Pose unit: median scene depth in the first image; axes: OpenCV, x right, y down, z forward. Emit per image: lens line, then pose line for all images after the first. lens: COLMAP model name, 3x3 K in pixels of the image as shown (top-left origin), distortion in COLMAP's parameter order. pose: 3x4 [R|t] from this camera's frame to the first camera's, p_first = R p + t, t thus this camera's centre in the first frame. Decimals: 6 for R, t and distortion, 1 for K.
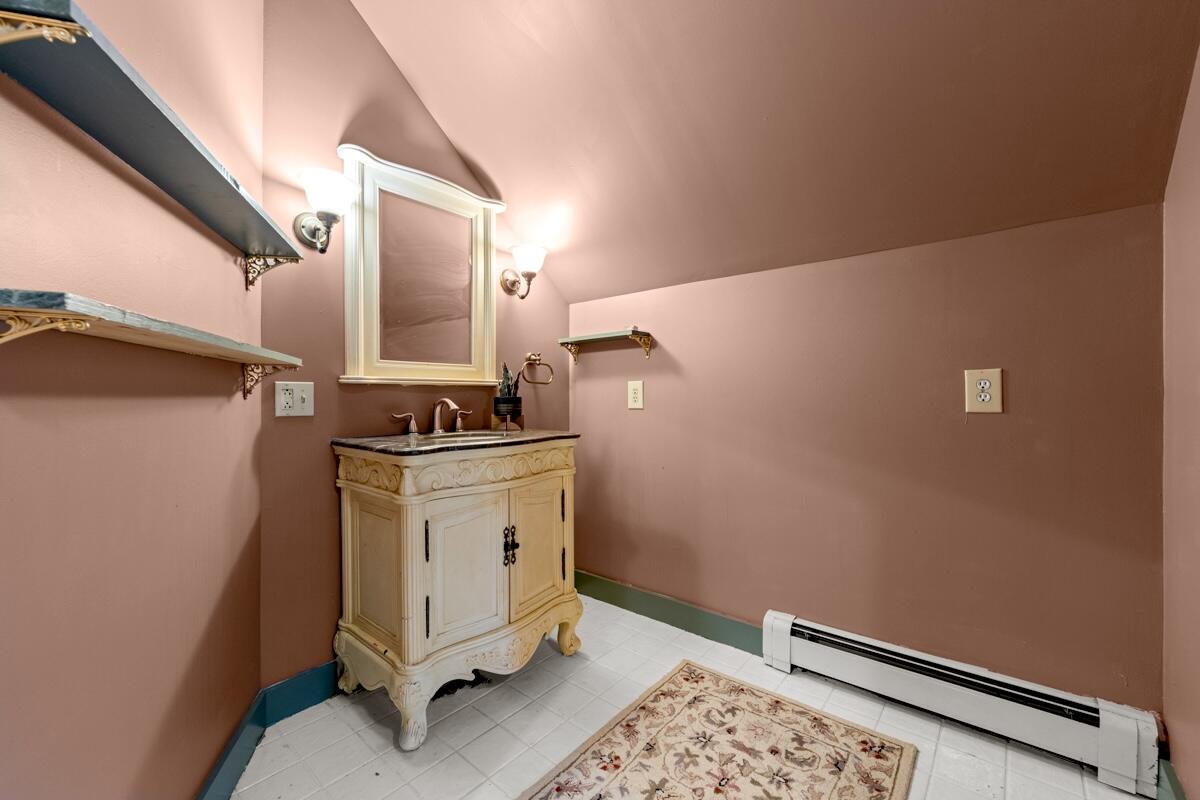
lens RADIAL K [[487.4, 0, 600.0], [0, 487.4, 400.0], [0, 0, 1]] dist [-0.000086, -0.000243]
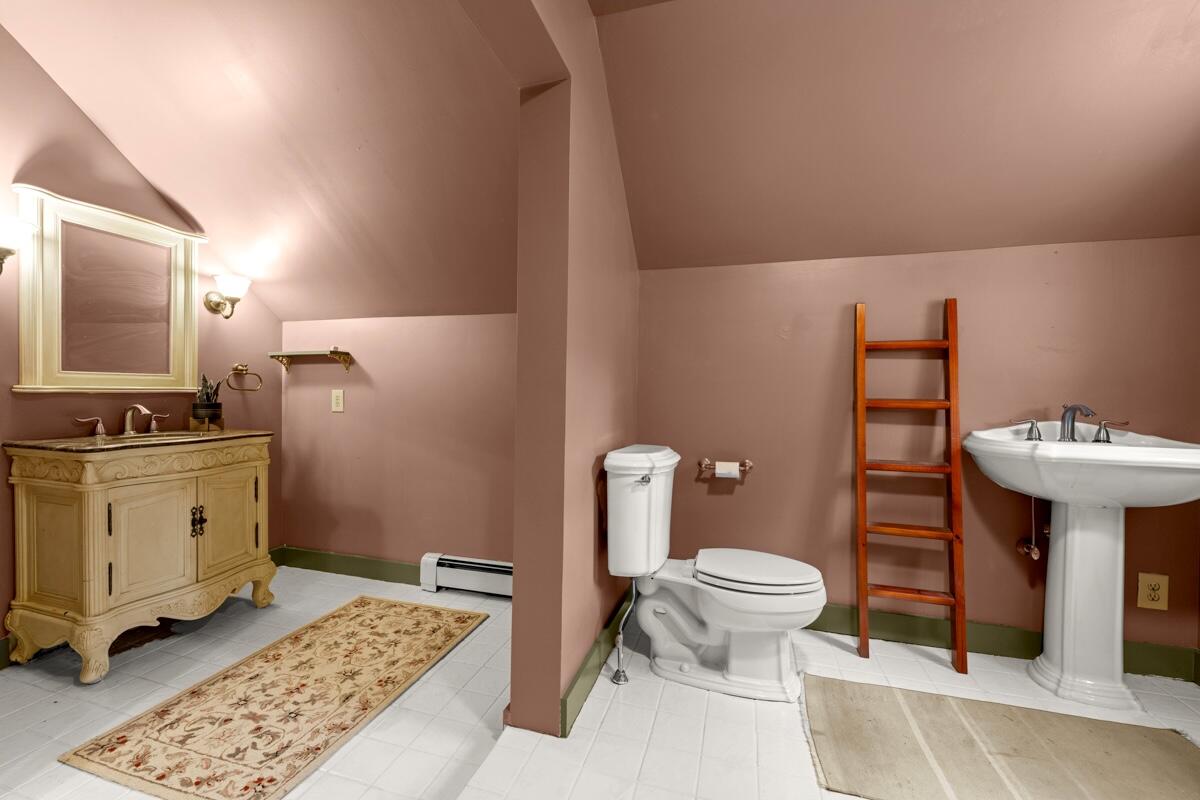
lens RADIAL K [[487.4, 0, 600.0], [0, 487.4, 400.0], [0, 0, 1]] dist [-0.000086, -0.000243]
pose [[0.919372, 0.008368, 0.393301, 0.261470], [-0.012011, 0.999905, 0.006802, -0.038043], [-0.393207, -0.010978, 0.919384, -0.549122]]
